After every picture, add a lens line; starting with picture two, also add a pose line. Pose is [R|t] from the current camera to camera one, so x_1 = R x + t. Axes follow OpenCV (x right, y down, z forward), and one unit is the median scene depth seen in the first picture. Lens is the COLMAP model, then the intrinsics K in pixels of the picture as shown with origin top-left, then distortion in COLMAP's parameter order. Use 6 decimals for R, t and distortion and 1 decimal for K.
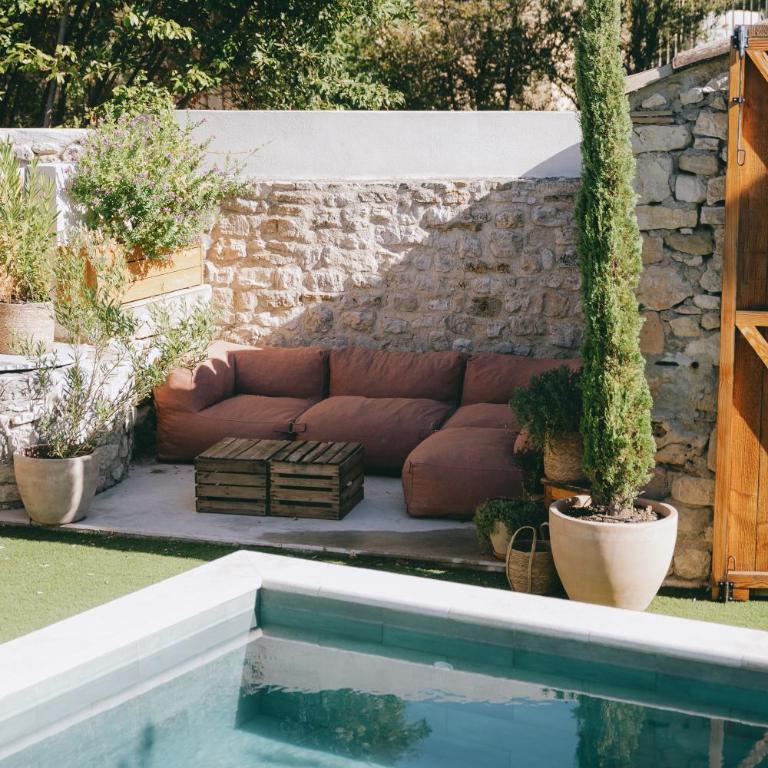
lens RADIAL K [[1970.5, 0, 381.5], [0, 1970.5, 387.3], [0, 0, 1]] dist [-0.024667, 0.000000]
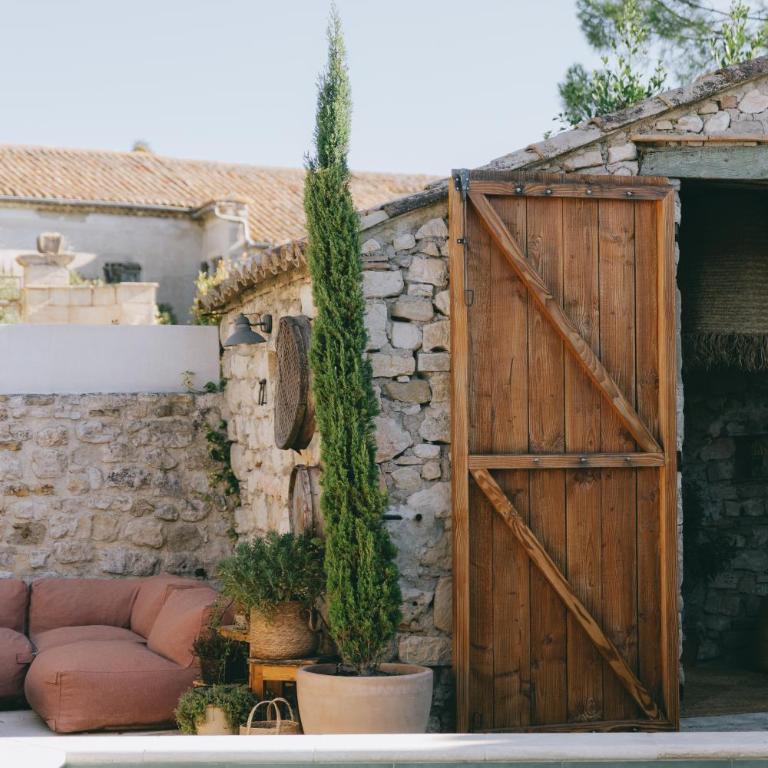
lens RADIAL K [[2051.7, 0, 393.2], [0, 2051.7, 398.5], [0, 0, 1]] dist [0.003905, 0.000000]
pose [[0.884572, -0.001761, 0.466400, -0.314952], [0.094111, 0.980098, -0.174791, 0.104285], [-0.456810, 0.198508, 0.867133, 0.119492]]
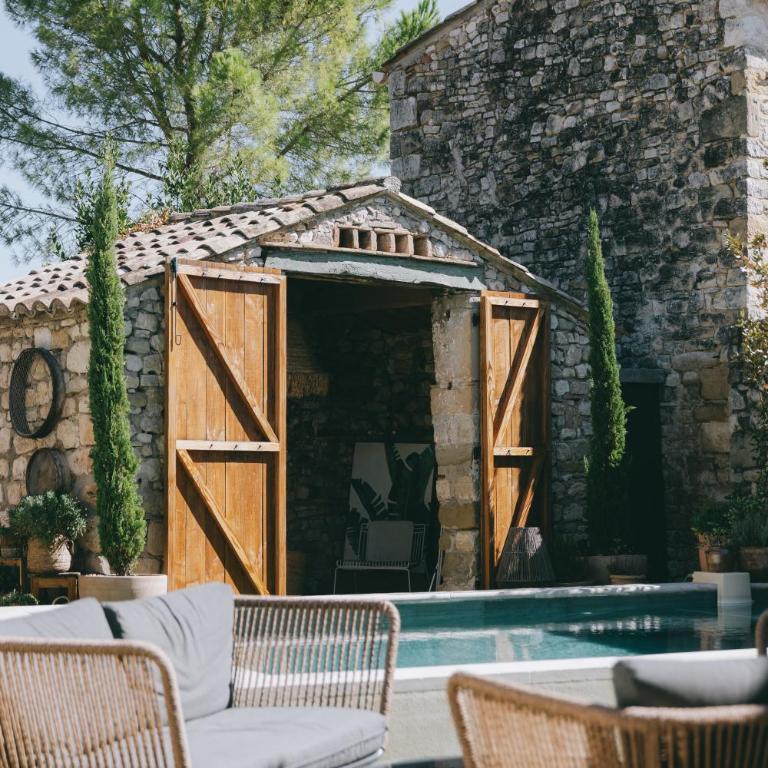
lens RADIAL K [[1970.5, 0, 457.1], [0, 1970.5, 390.7], [0, 0, 1]] dist [-0.024667, 0.000000]
pose [[0.568207, 0.038793, 0.821971, -0.915571], [0.153620, 0.976327, -0.152271, 0.182796], [-0.808420, 0.212792, 0.548796, -0.026666]]
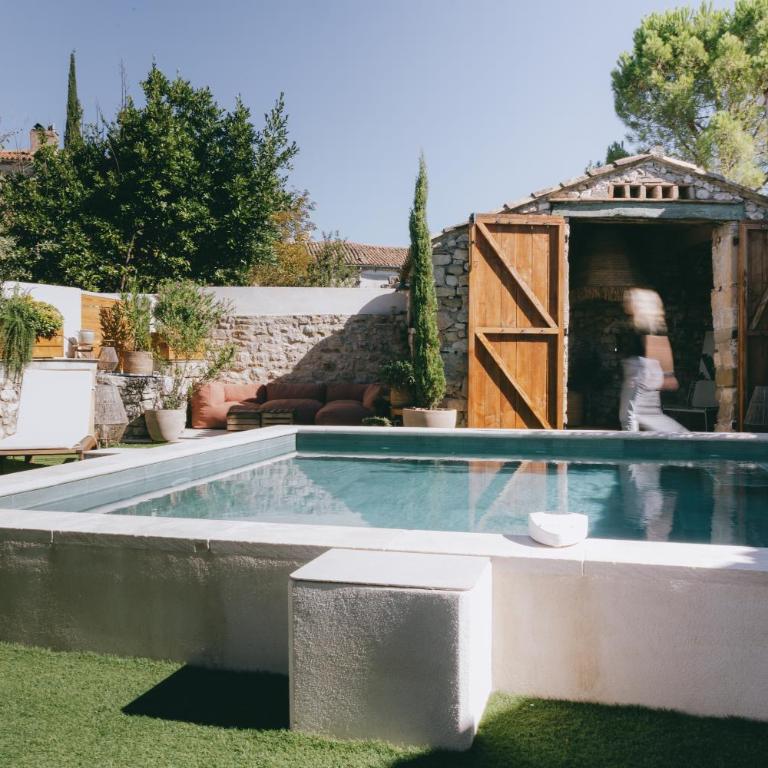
lens RADIAL K [[811.8, 0, 382.7], [0, 811.8, 382.5], [0, 0, 1]] dist [-0.000143, 0.000000]
pose [[0.963404, -0.002816, 0.268040, -0.194910], [0.046240, 0.986701, -0.155832, 0.175074], [-0.264037, 0.162523, 0.950721, 0.070965]]
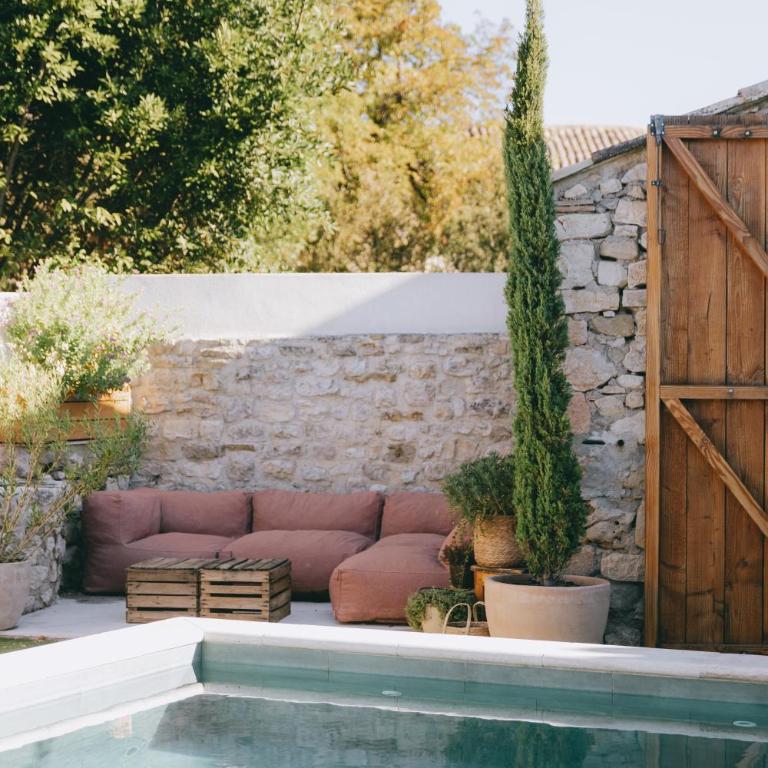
lens RADIAL K [[1755.2, 0, 394.4], [0, 1755.2, 395.8], [0, 0, 1]] dist [-0.008320, 0.000000]
pose [[0.997011, 0.002386, 0.077228, -0.030335], [0.011151, 0.984616, -0.174376, 0.121765], [-0.076456, 0.174716, 0.981646, 0.096356]]
